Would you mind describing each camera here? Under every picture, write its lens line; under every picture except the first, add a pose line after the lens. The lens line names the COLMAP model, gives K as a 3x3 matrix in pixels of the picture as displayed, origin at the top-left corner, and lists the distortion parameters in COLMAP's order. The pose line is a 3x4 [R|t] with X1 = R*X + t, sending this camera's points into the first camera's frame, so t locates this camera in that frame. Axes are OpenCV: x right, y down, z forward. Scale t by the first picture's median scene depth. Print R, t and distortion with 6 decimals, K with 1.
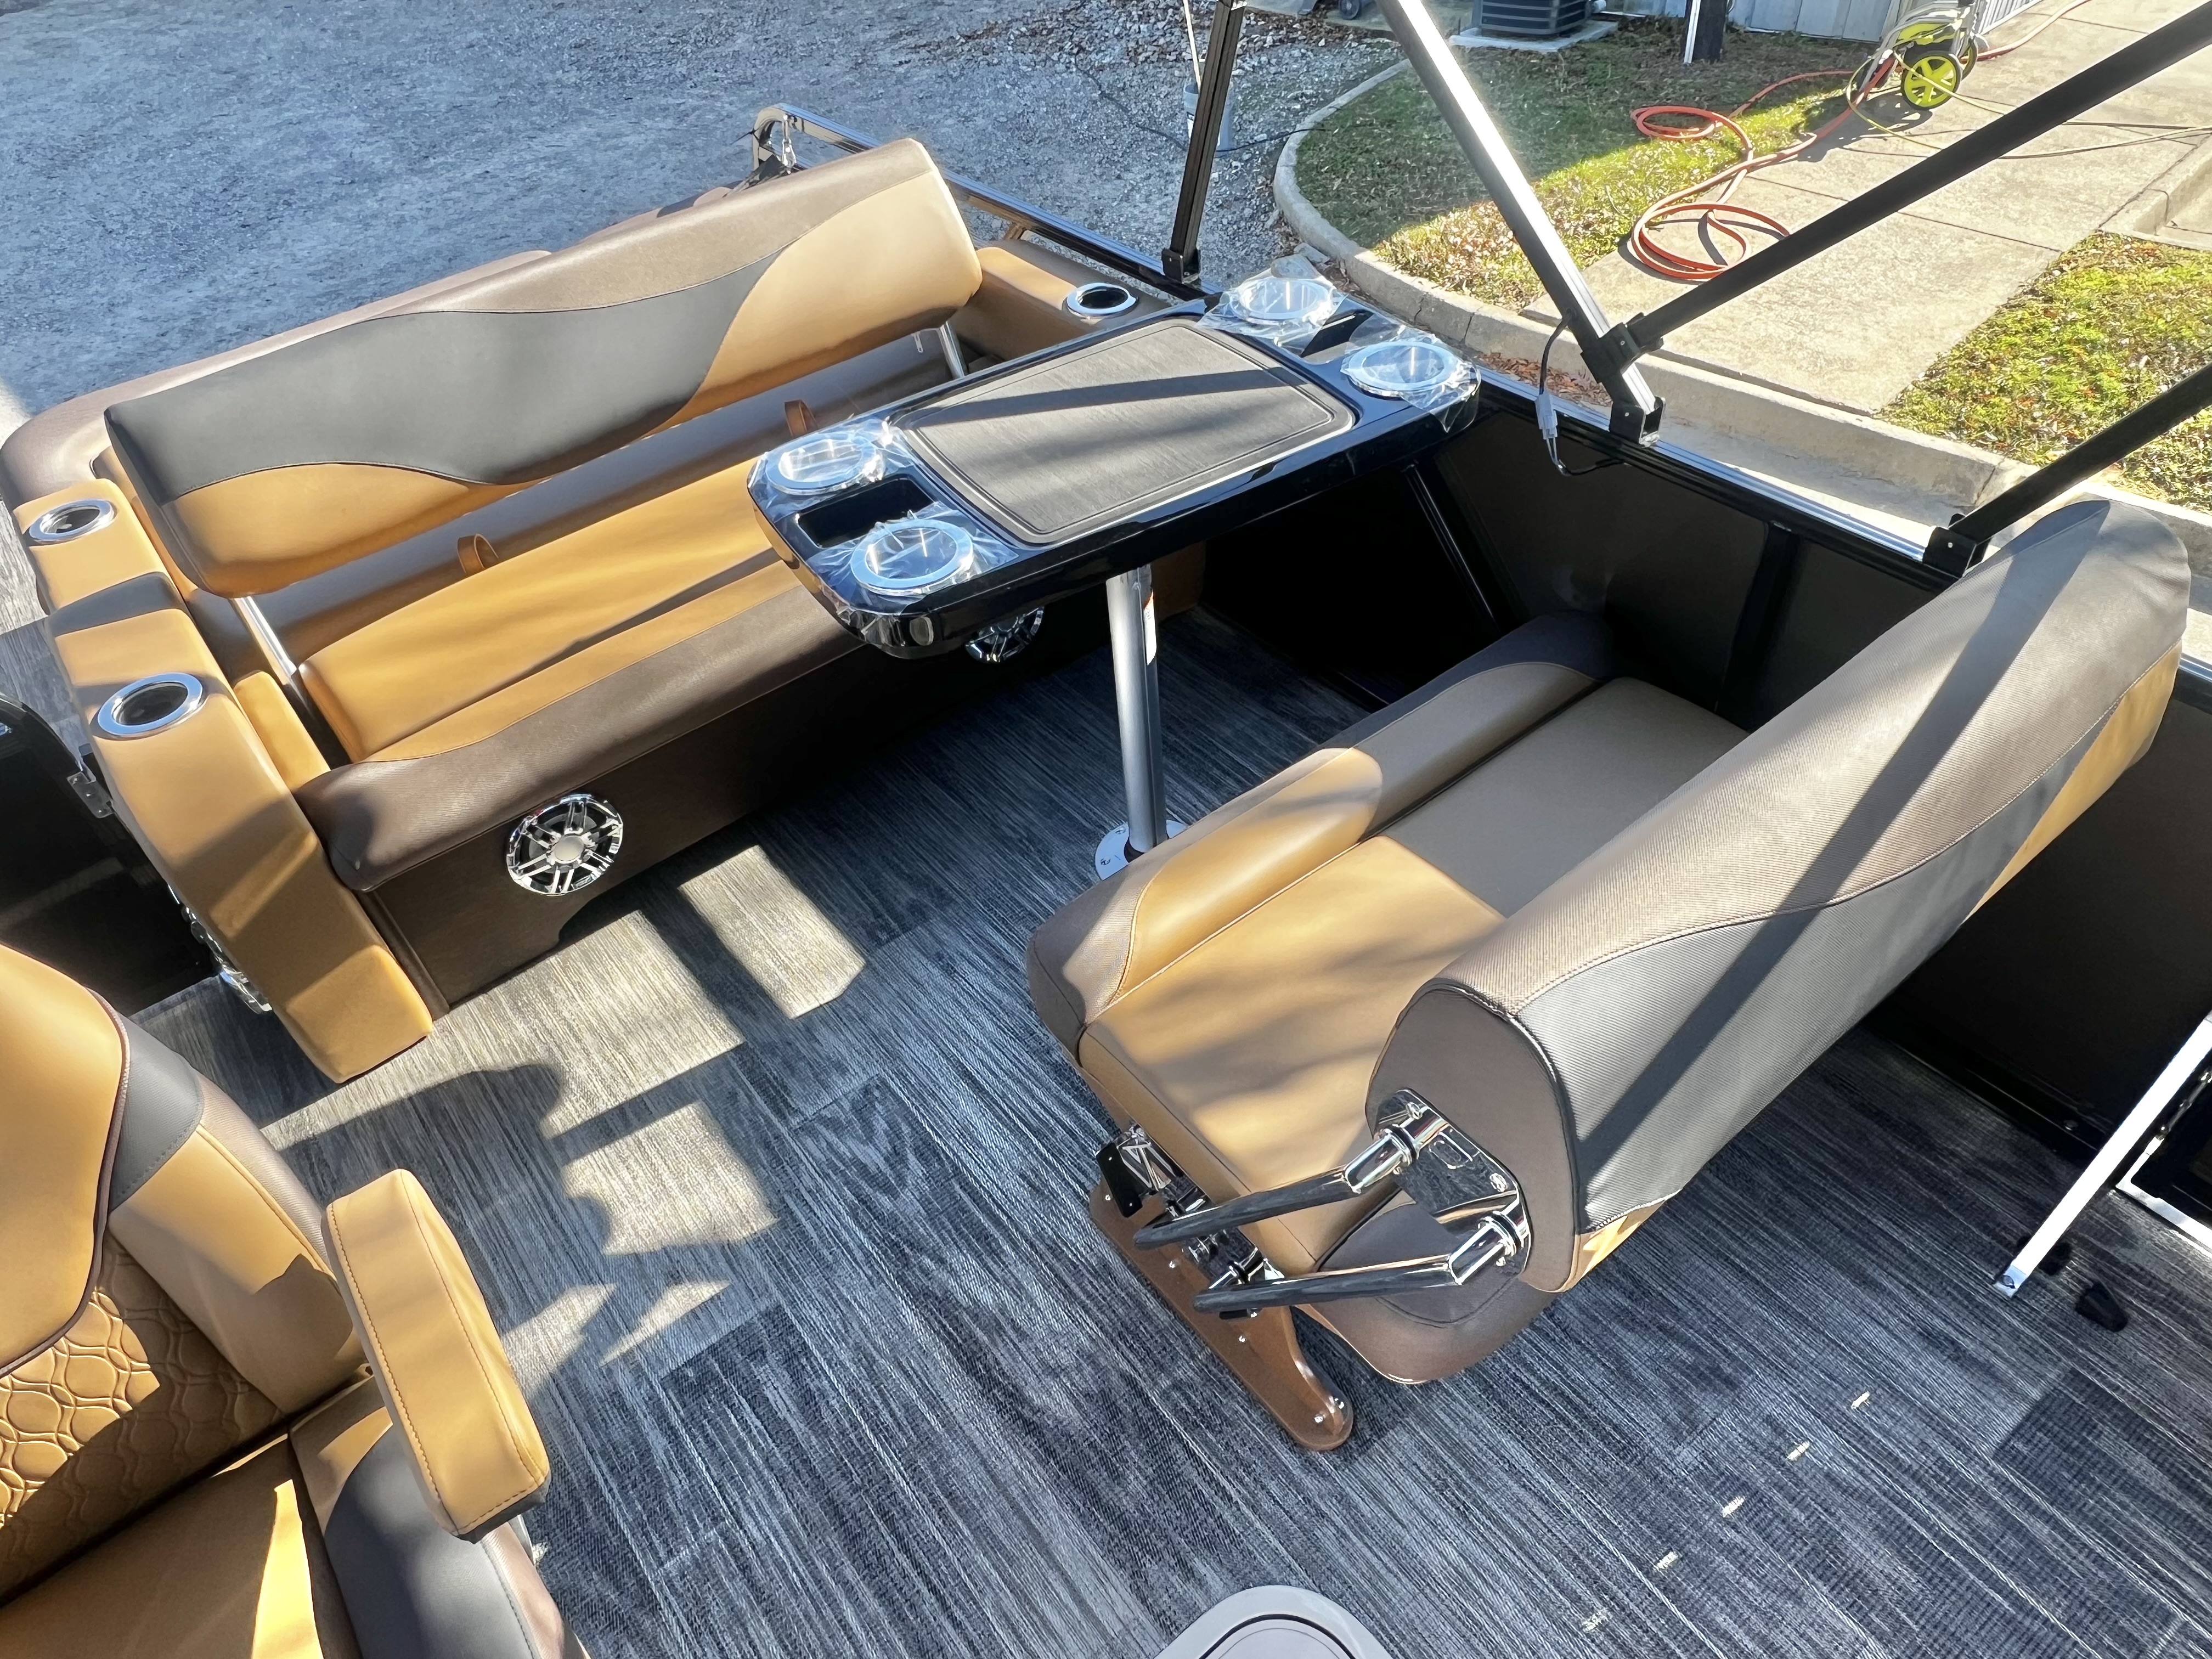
lens RADIAL K [[1418.5, 0, 1098.0], [0, 1418.5, 825.5], [0, 0, 1]] dist [-0.005988, 0.003919]
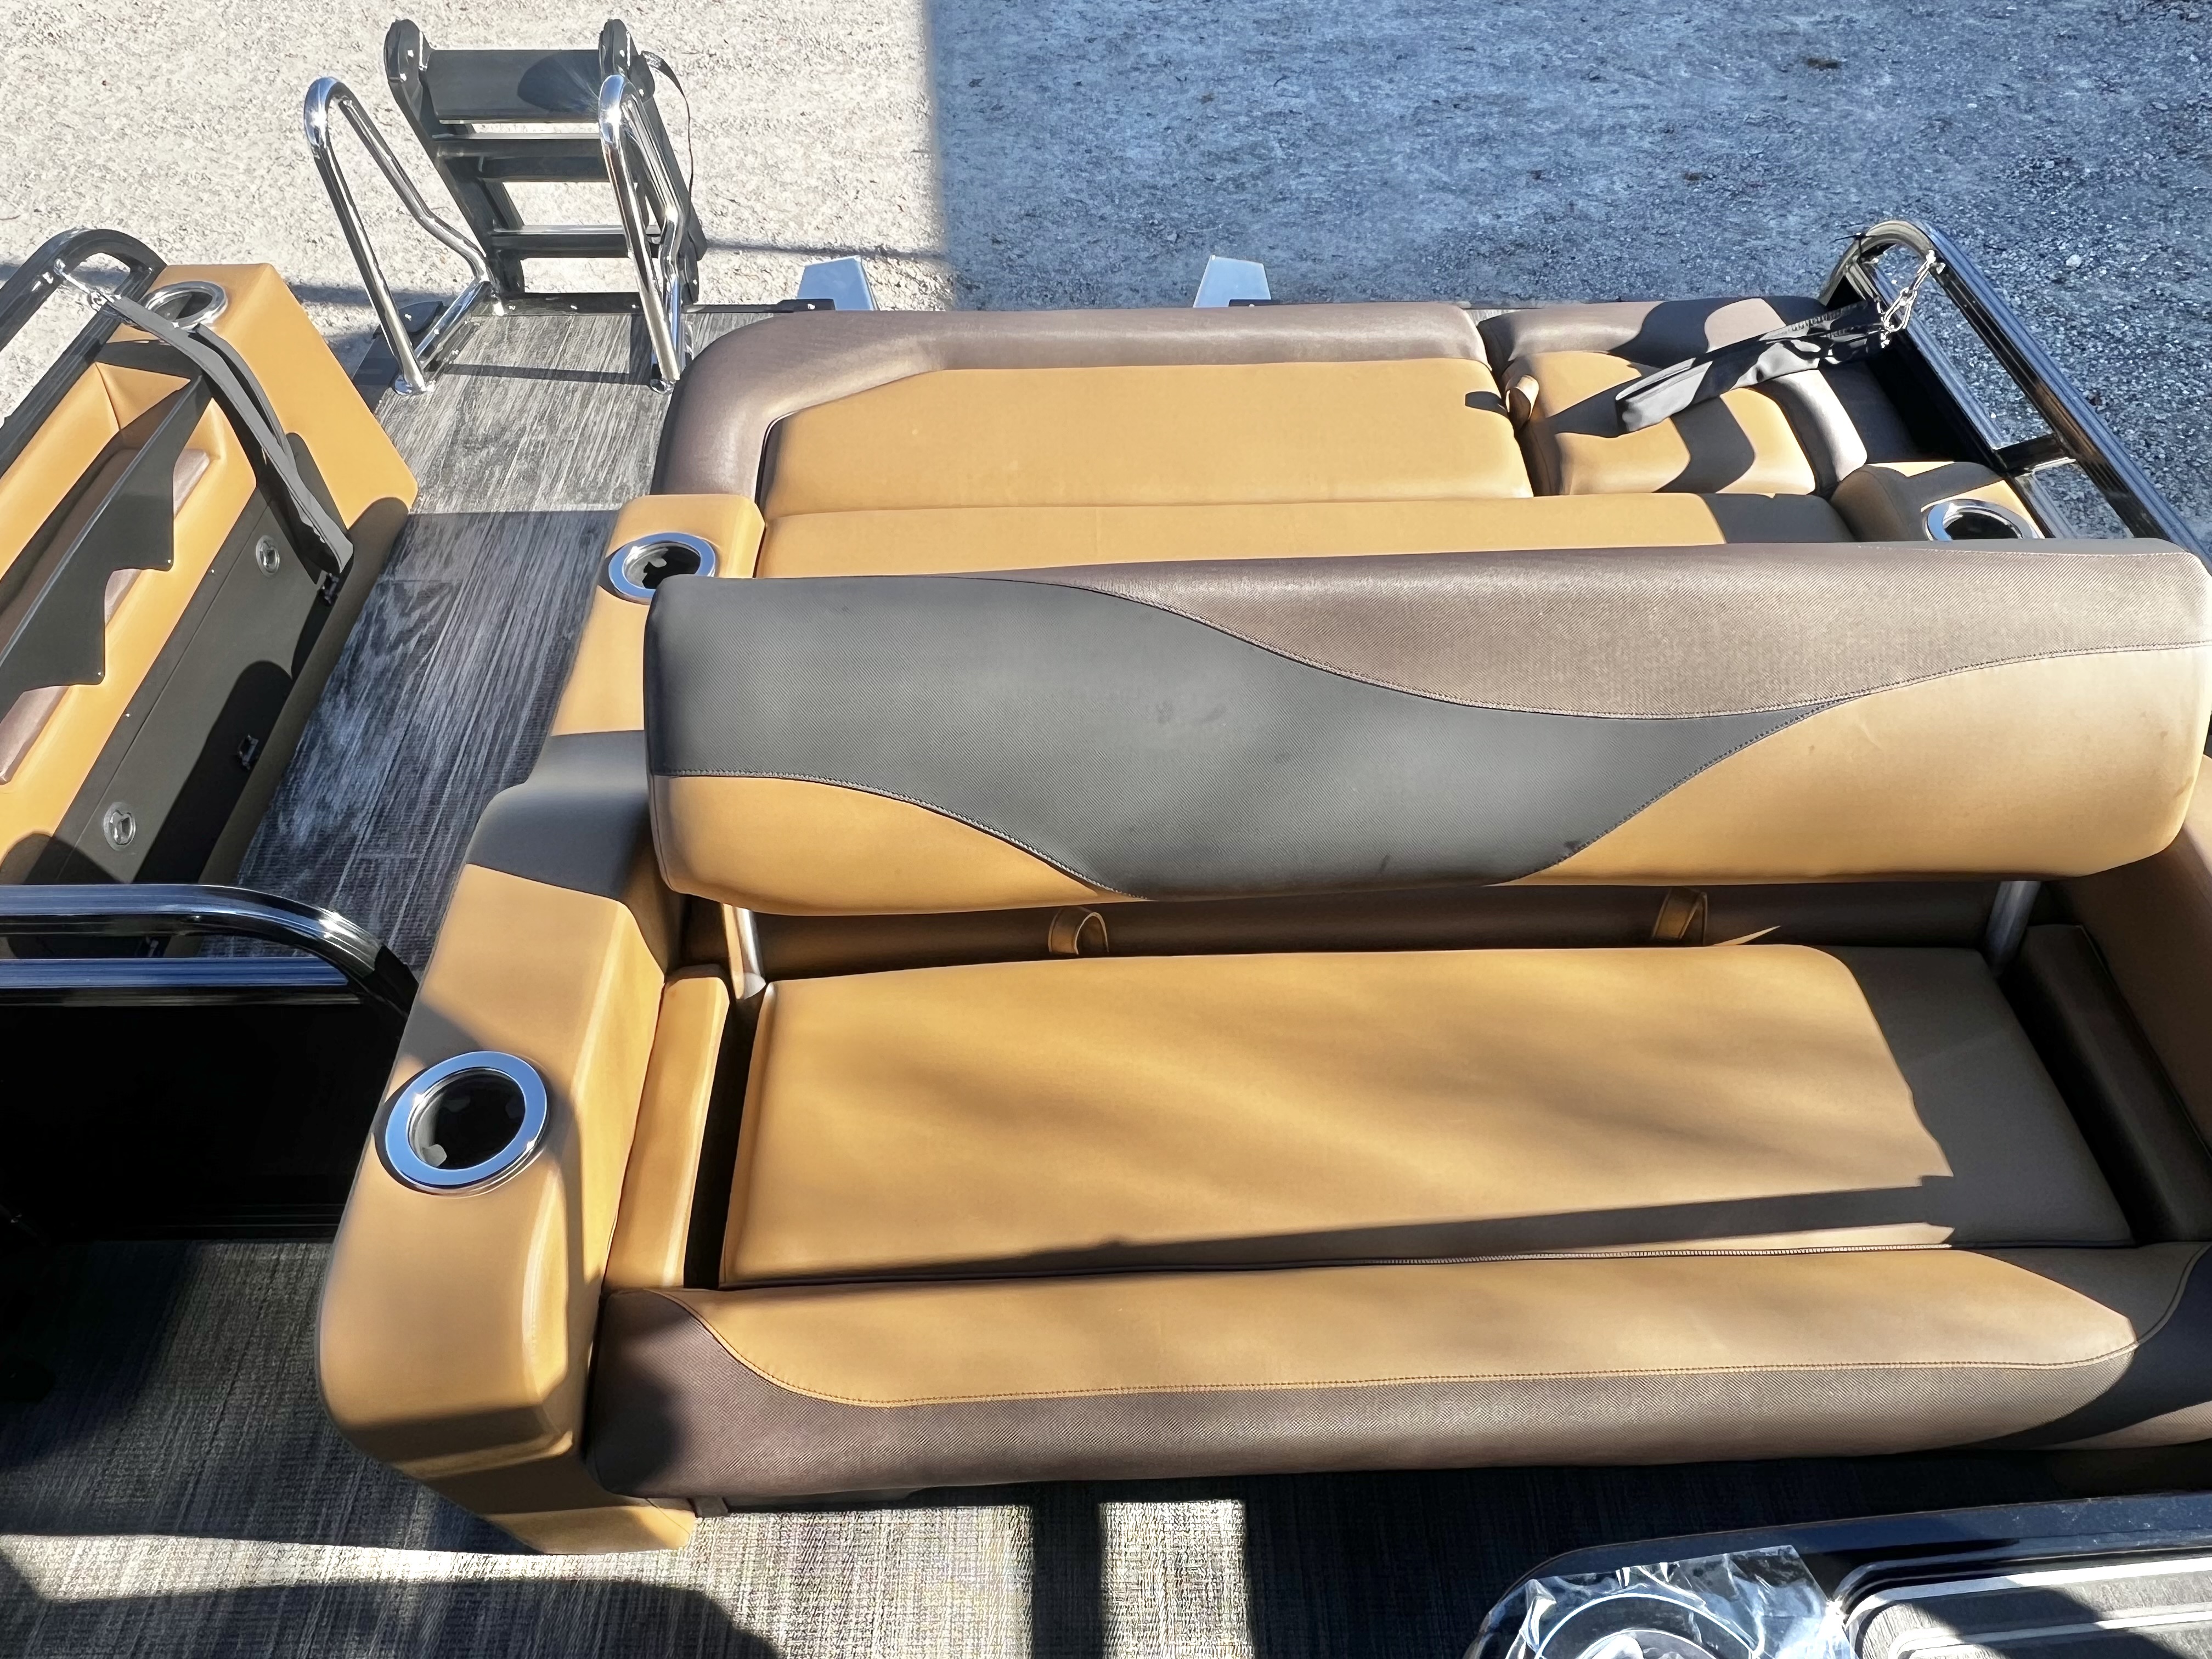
lens RADIAL K [[1478.7, 0, 1095.7], [0, 1478.7, 830.9], [0, 0, 1]] dist [-0.005099, 0.001688]
pose [[0.792193, 0.503656, -0.344618, -0.281149], [-0.460724, 0.863901, 0.203491, -0.440793], [0.400205, -0.002431, 0.916422, 0.501602]]
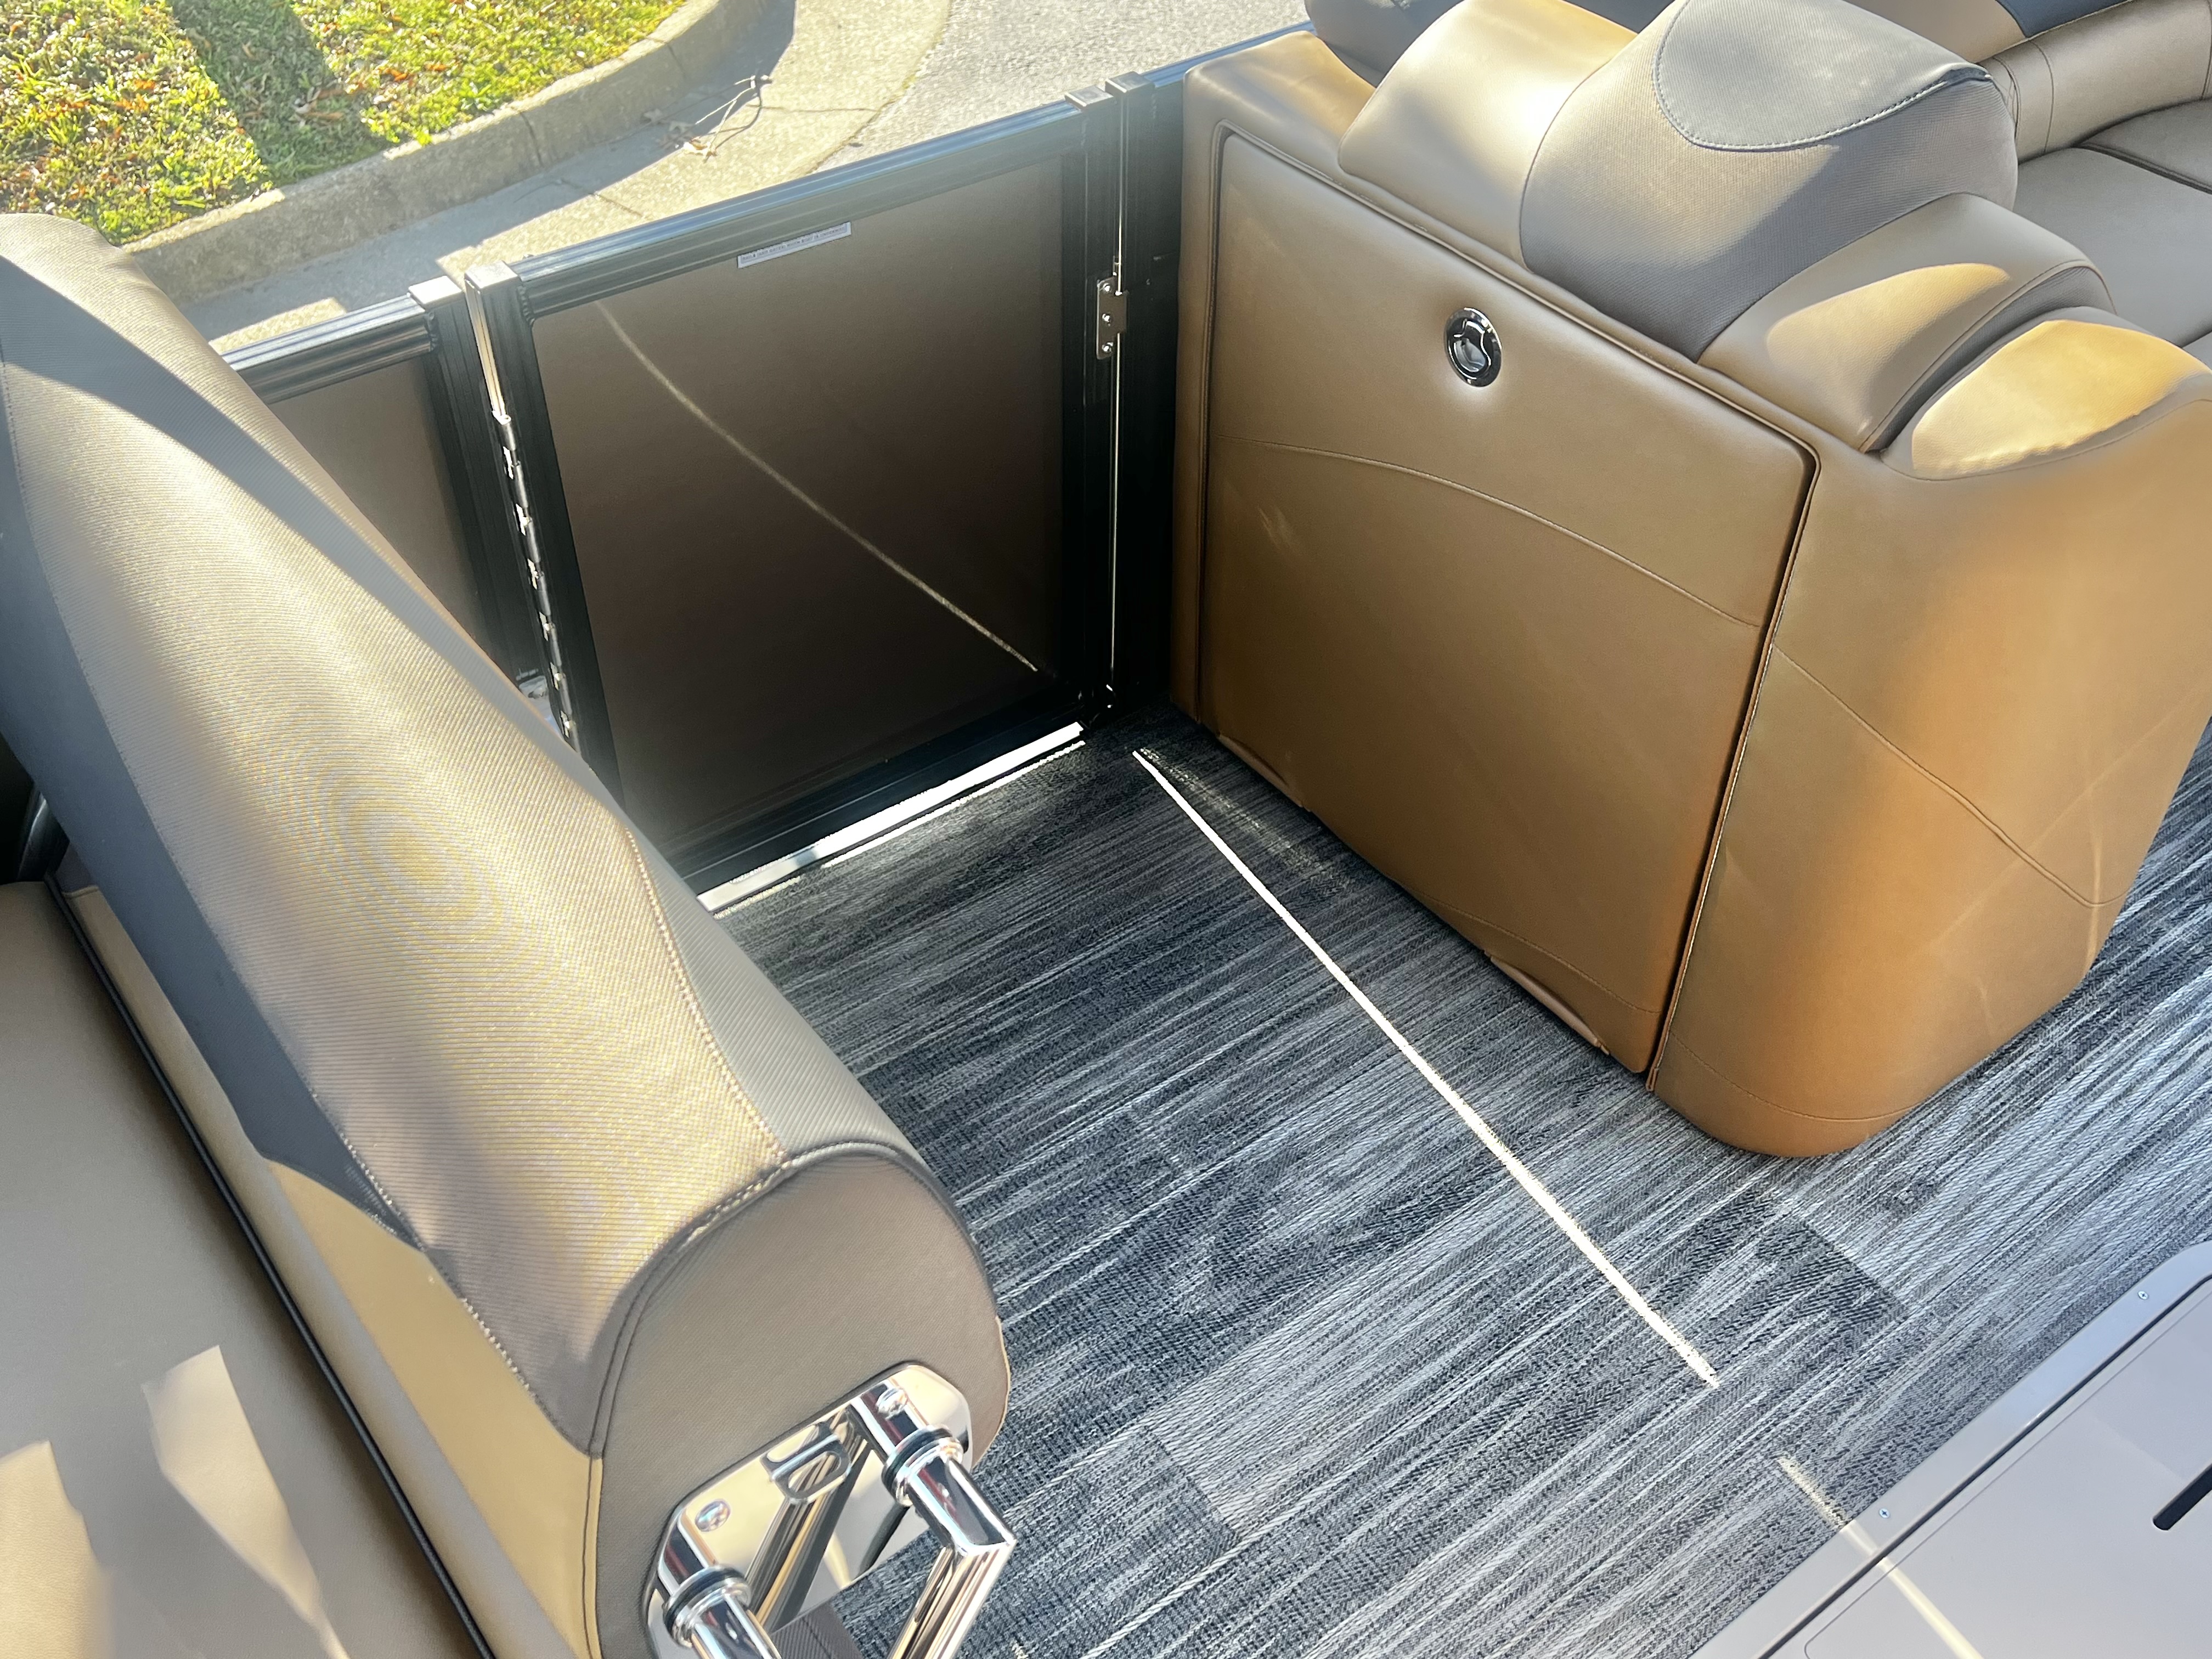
lens RADIAL K [[2188.9, 0, 1112.3], [0, 2188.9, 820.6], [0, 0, 1]] dist [0.041939, 0.000000]
pose [[0.013672, -0.620230, 0.784301, -0.144721], [0.689215, 0.574121, 0.442004, -0.115636], [-0.724428, 0.534509, 0.435321, 0.248487]]
